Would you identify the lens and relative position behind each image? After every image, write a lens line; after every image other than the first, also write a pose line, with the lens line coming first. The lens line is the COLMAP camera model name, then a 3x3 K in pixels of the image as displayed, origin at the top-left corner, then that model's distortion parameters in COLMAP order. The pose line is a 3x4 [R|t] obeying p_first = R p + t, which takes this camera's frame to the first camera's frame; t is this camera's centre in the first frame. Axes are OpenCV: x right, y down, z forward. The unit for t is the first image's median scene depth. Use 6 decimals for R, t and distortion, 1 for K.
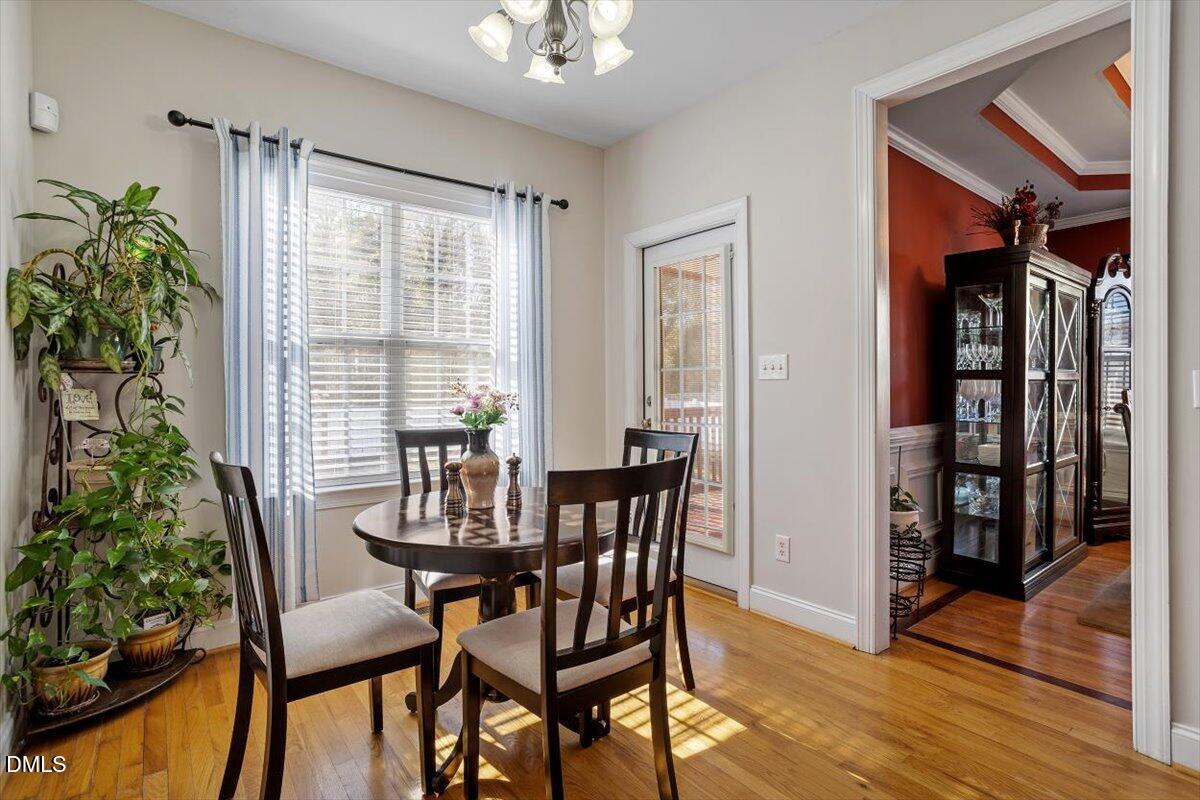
lens RADIAL K [[567.0, 0, 564.2], [0, 567.0, 378.3], [0, 0, 1]] dist [0.012816, 0.000074]
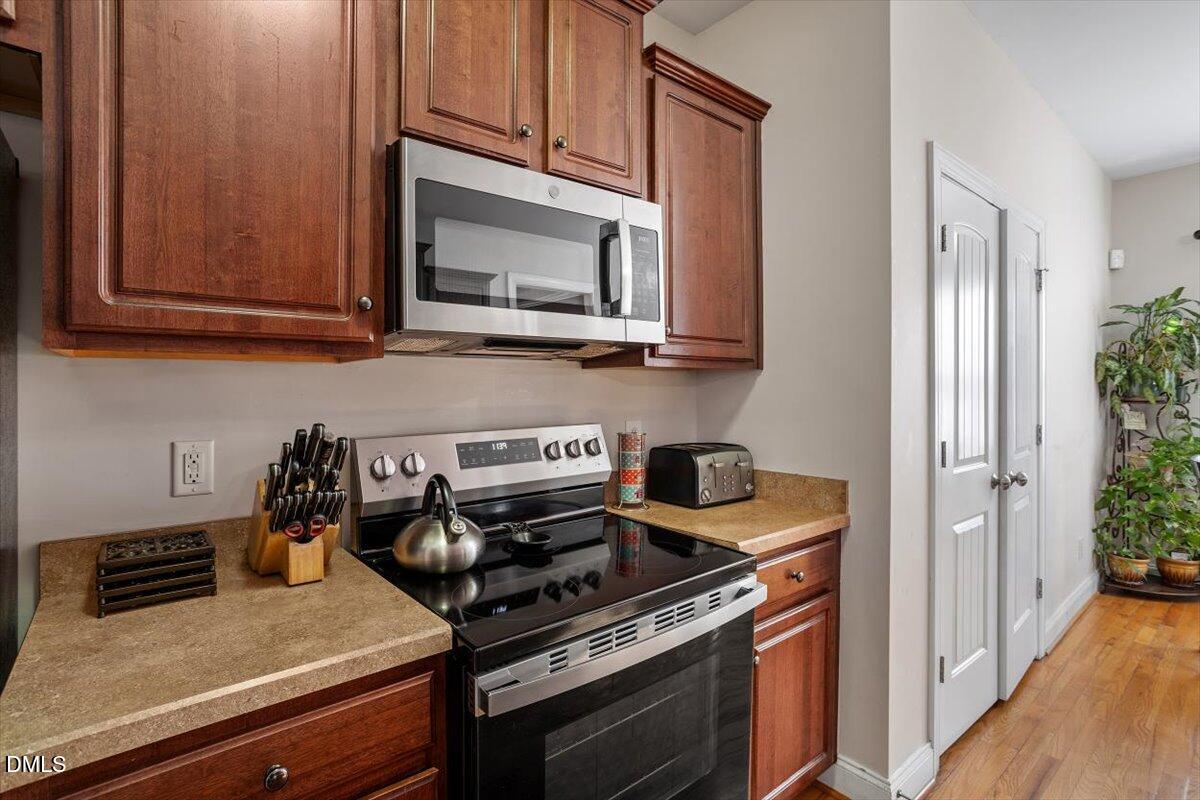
lens RADIAL K [[605.1, 0, 601.1], [0, 605.1, 395.8], [0, 0, 1]] dist [-0.061823, 0.033049]
pose [[0.071646, 0.021703, -0.997194, 0.893325], [0.017683, 0.999578, 0.023026, -0.107159], [0.997273, -0.019283, 0.071232, -0.814109]]
